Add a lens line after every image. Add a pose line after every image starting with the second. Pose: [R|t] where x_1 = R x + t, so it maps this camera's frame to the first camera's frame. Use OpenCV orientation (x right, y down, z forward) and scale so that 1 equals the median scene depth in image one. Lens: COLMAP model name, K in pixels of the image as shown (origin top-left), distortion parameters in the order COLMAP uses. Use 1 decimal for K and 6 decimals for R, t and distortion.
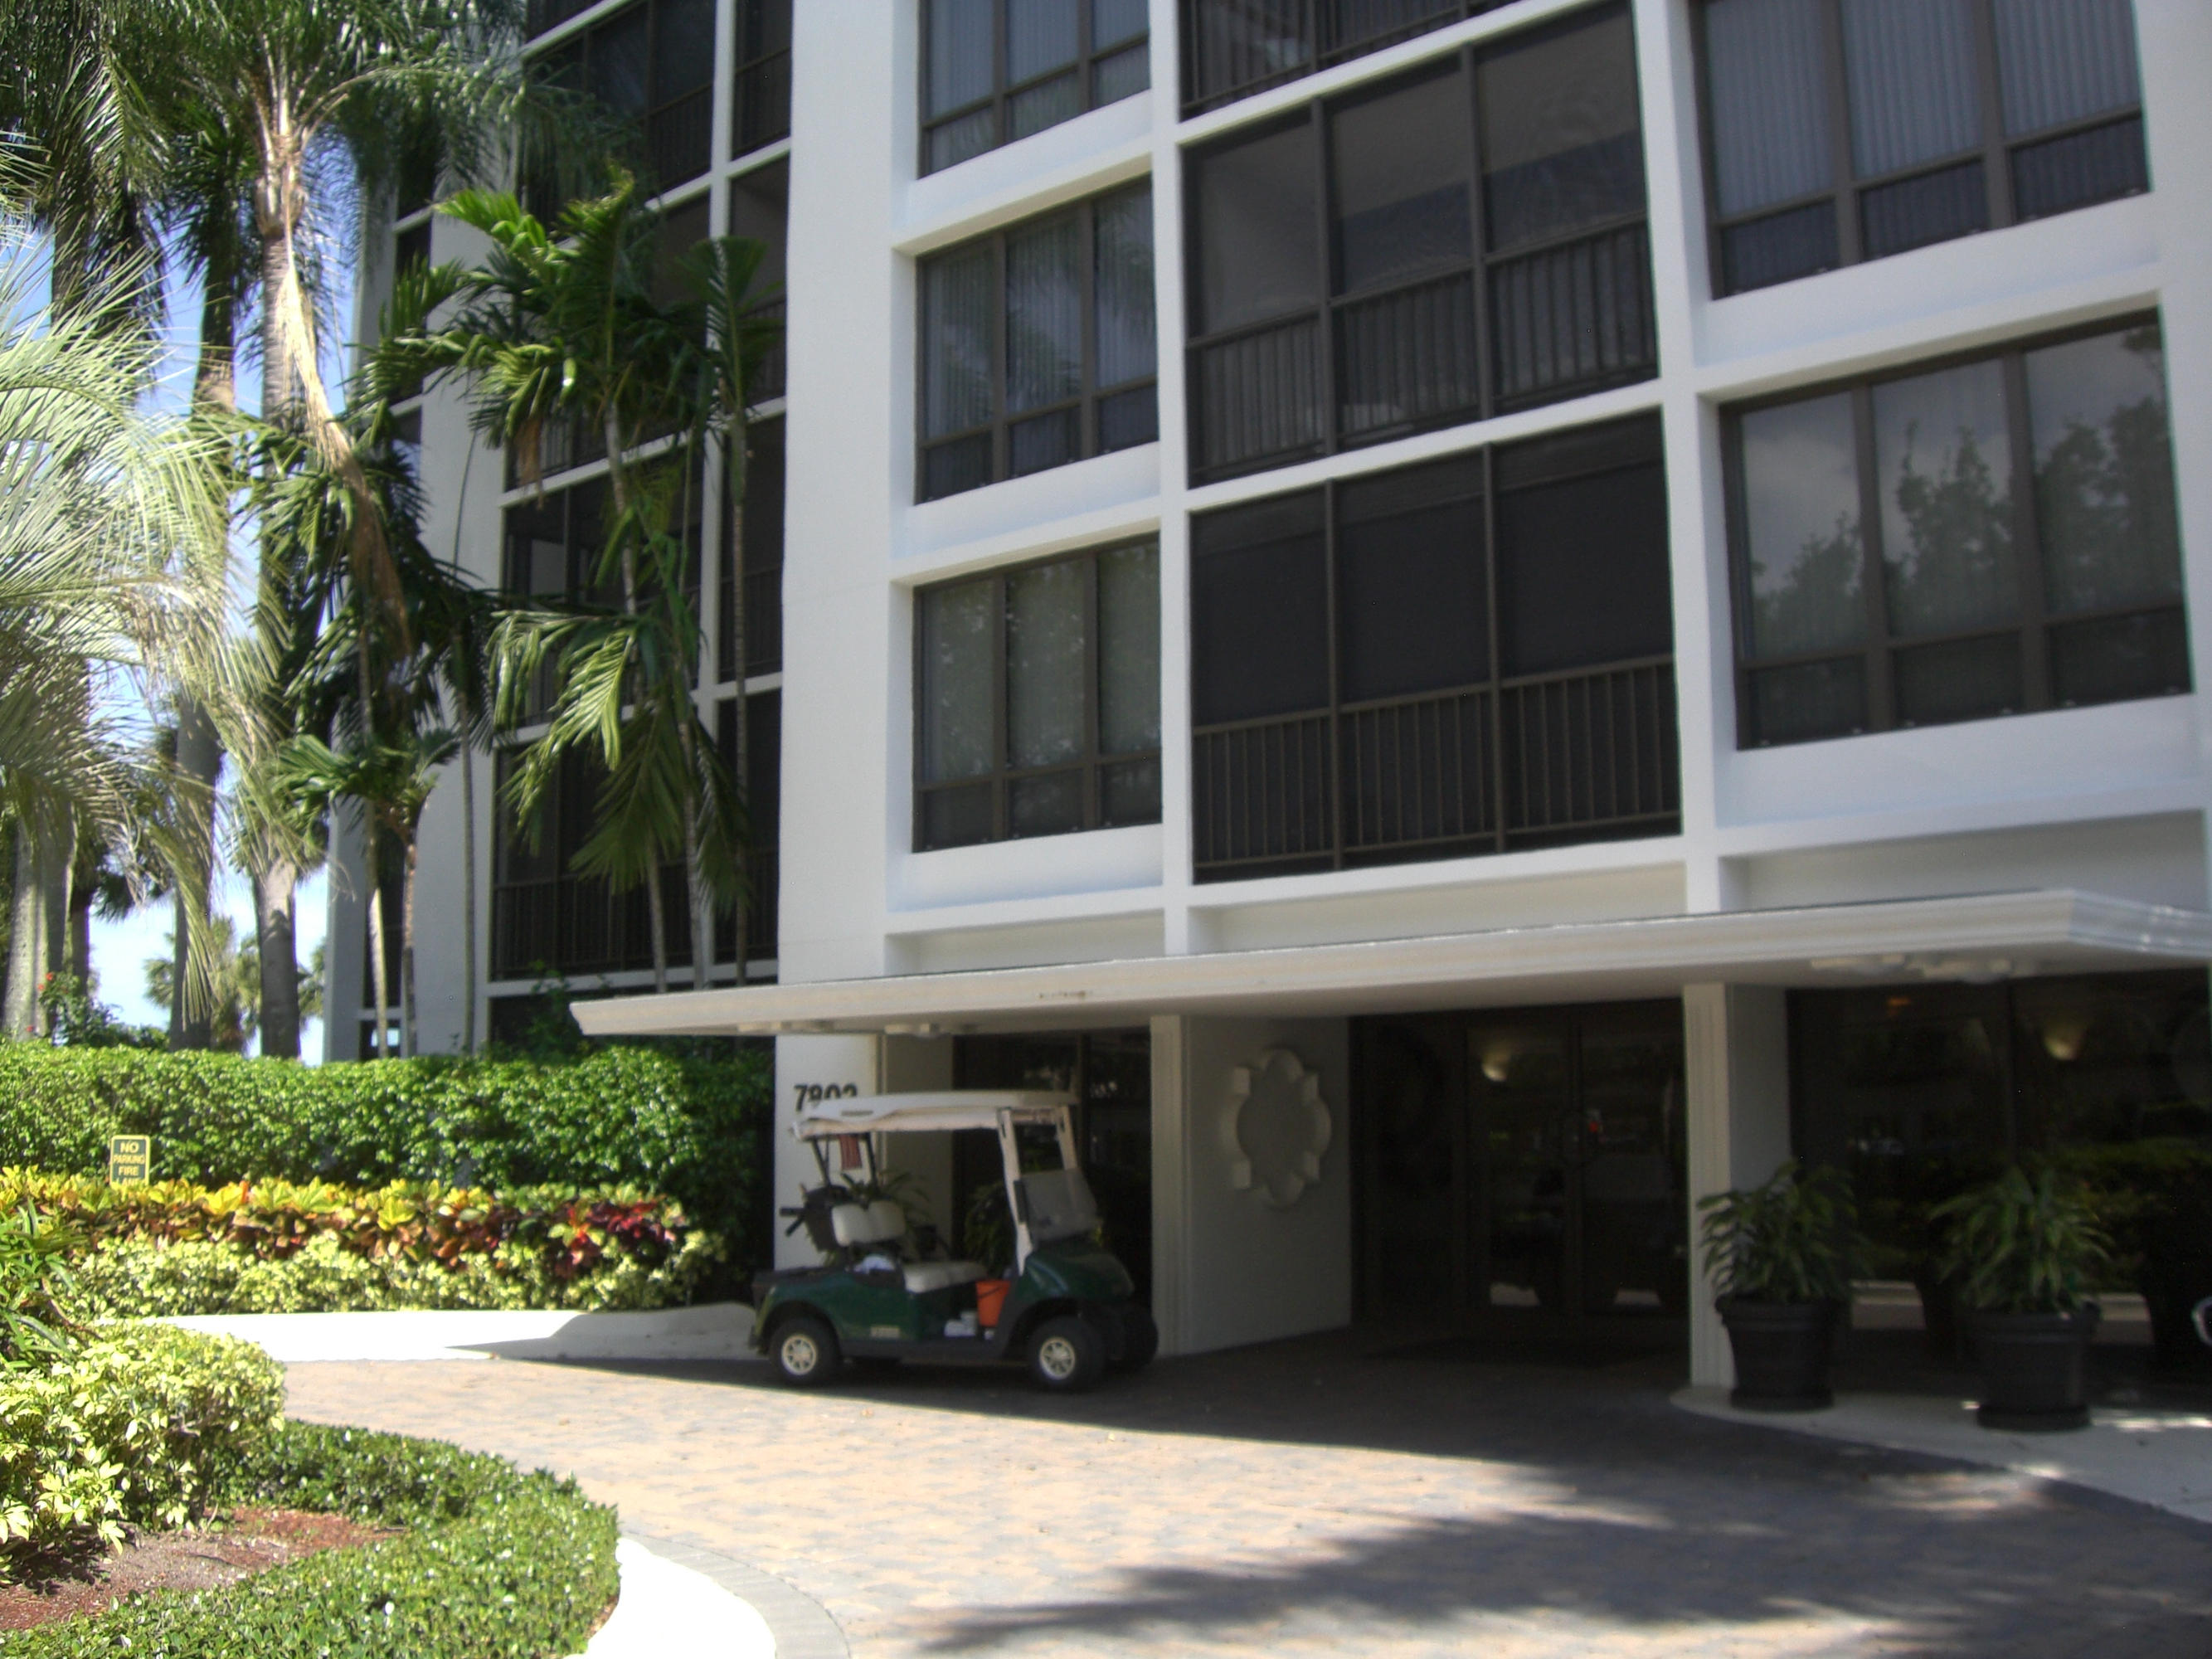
lens RADIAL K [[2442.7, 0, 1106.0], [0, 2442.7, 829.5], [0, 0, 1]] dist [-0.086304, -0.297889]
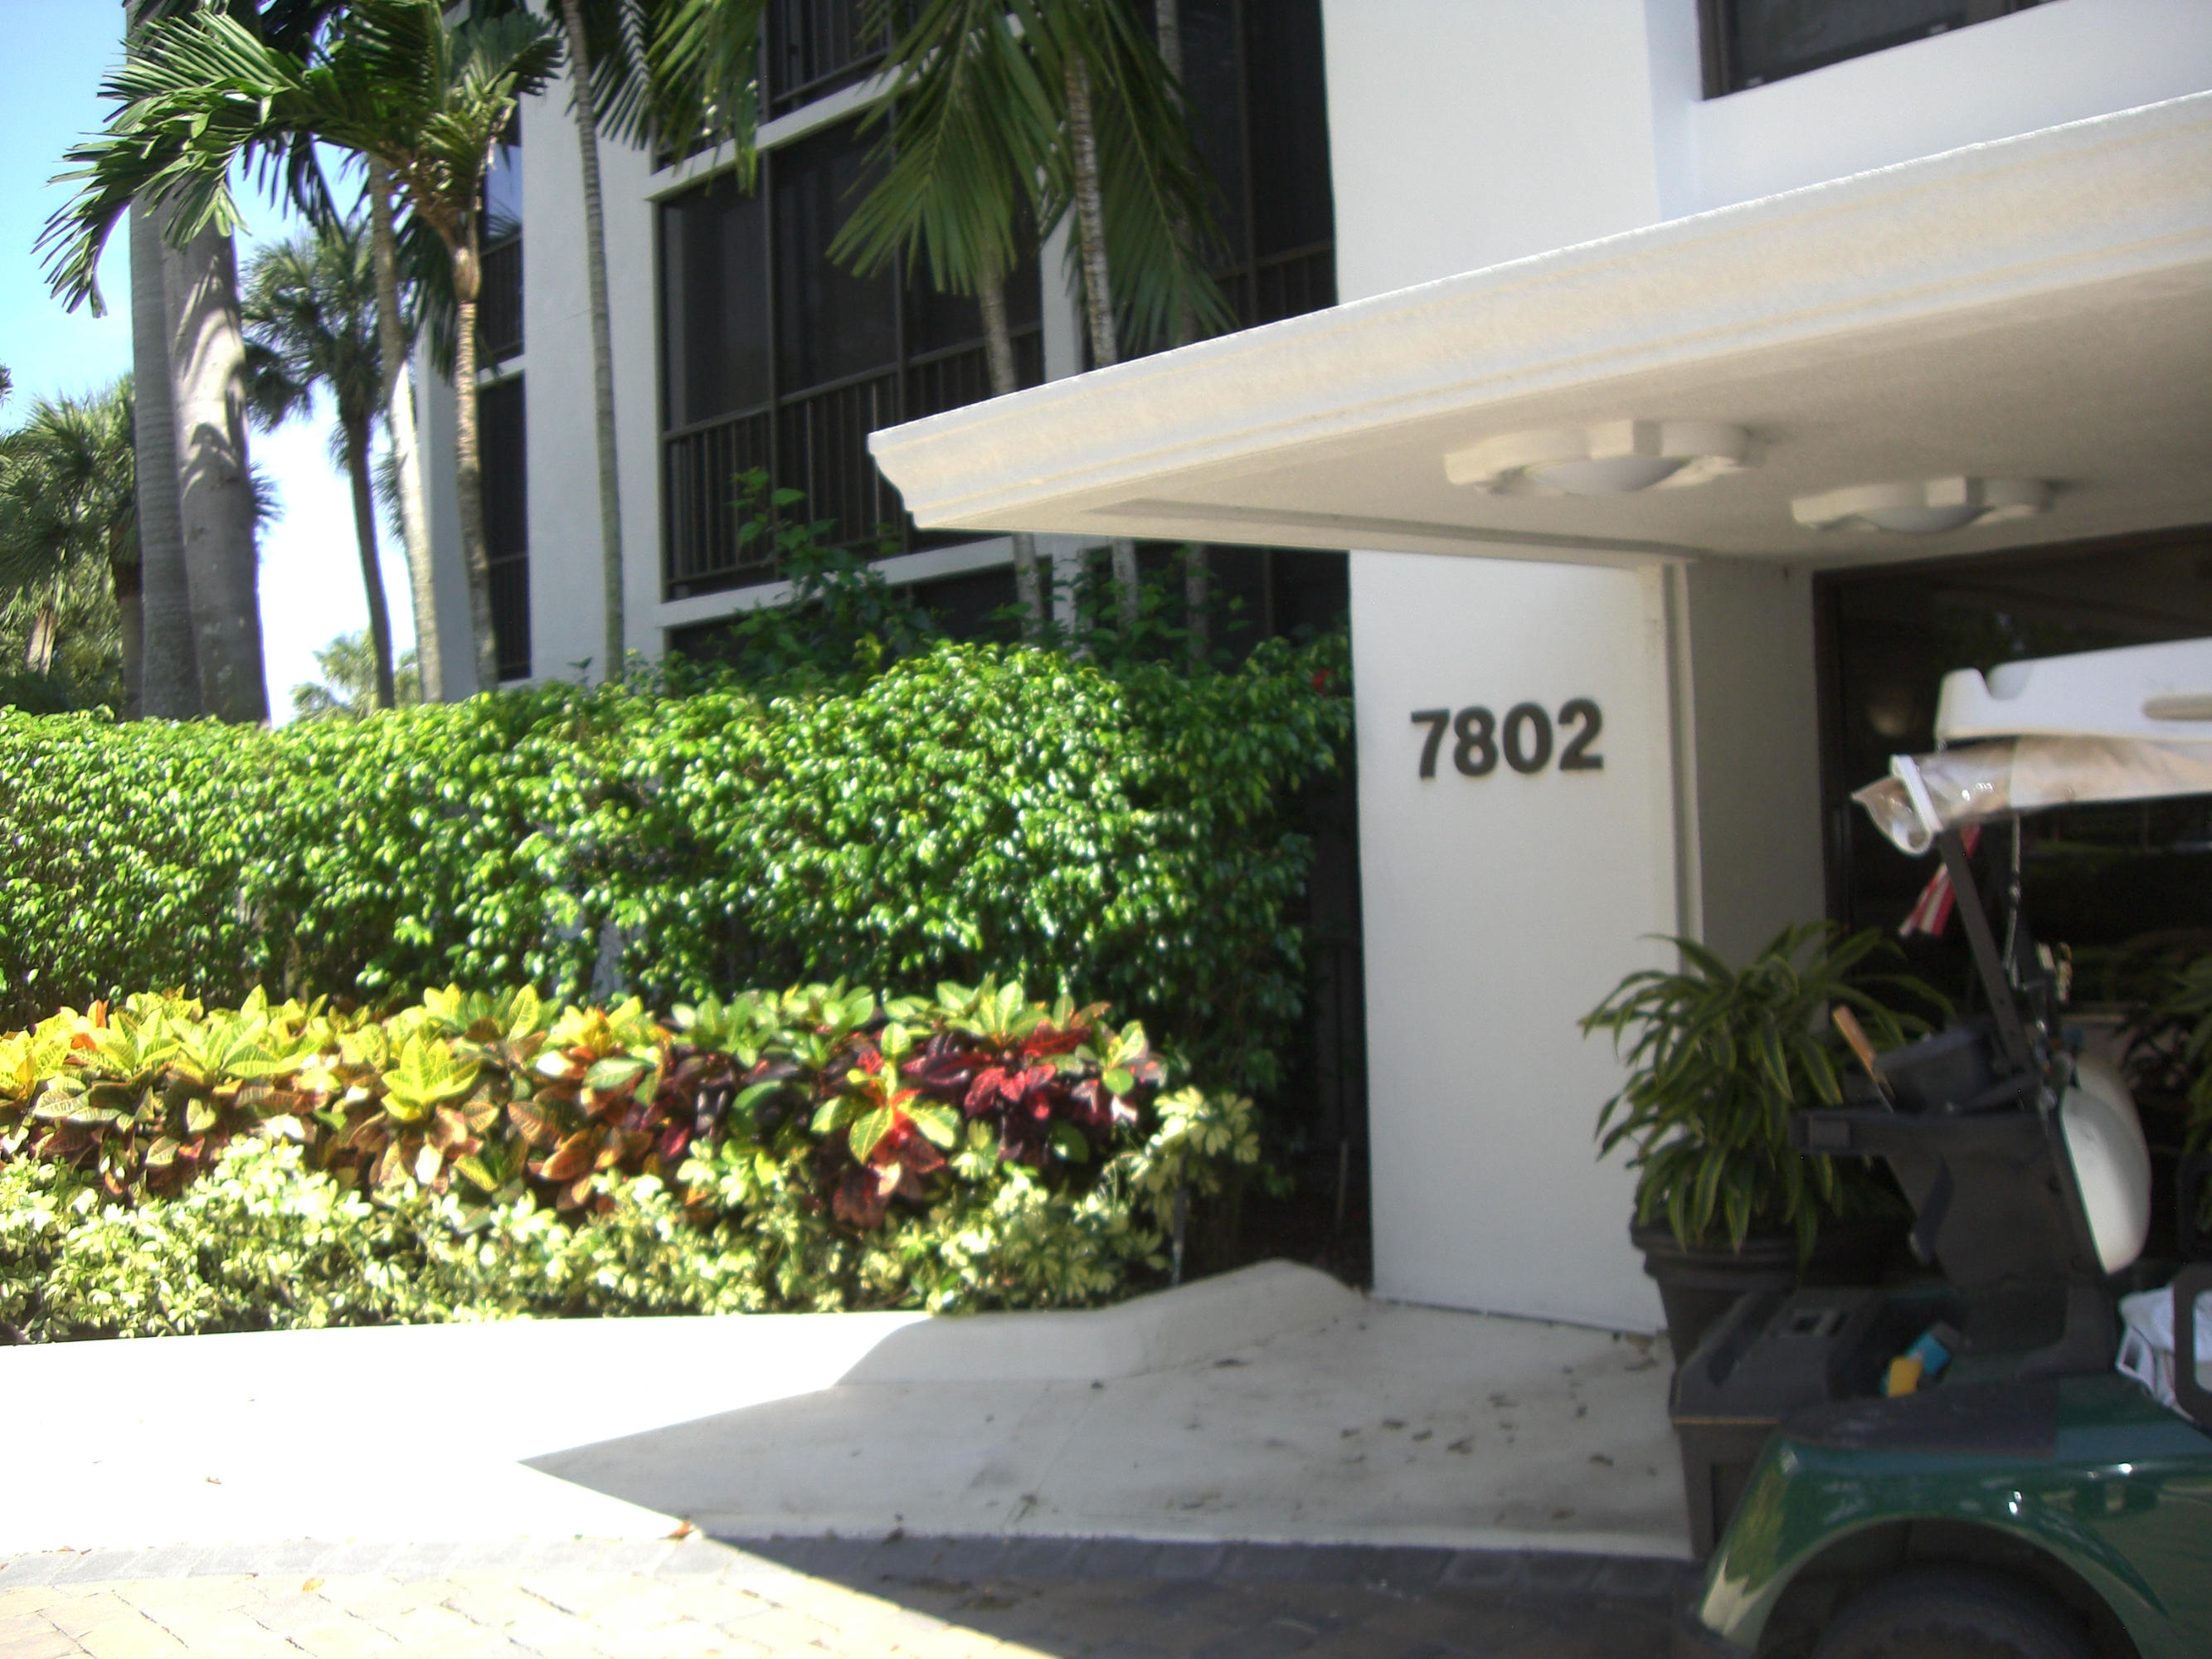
lens RADIAL K [[2404.7, 0, 1106.0], [0, 2404.7, 829.5], [0, 0, 1]] dist [-0.076291, -0.003491]
pose [[0.995804, -0.033408, -0.085194, -0.147214], [0.043411, 0.992016, 0.118403, 0.076302], [0.080558, -0.121605, 0.989304, 0.619510]]
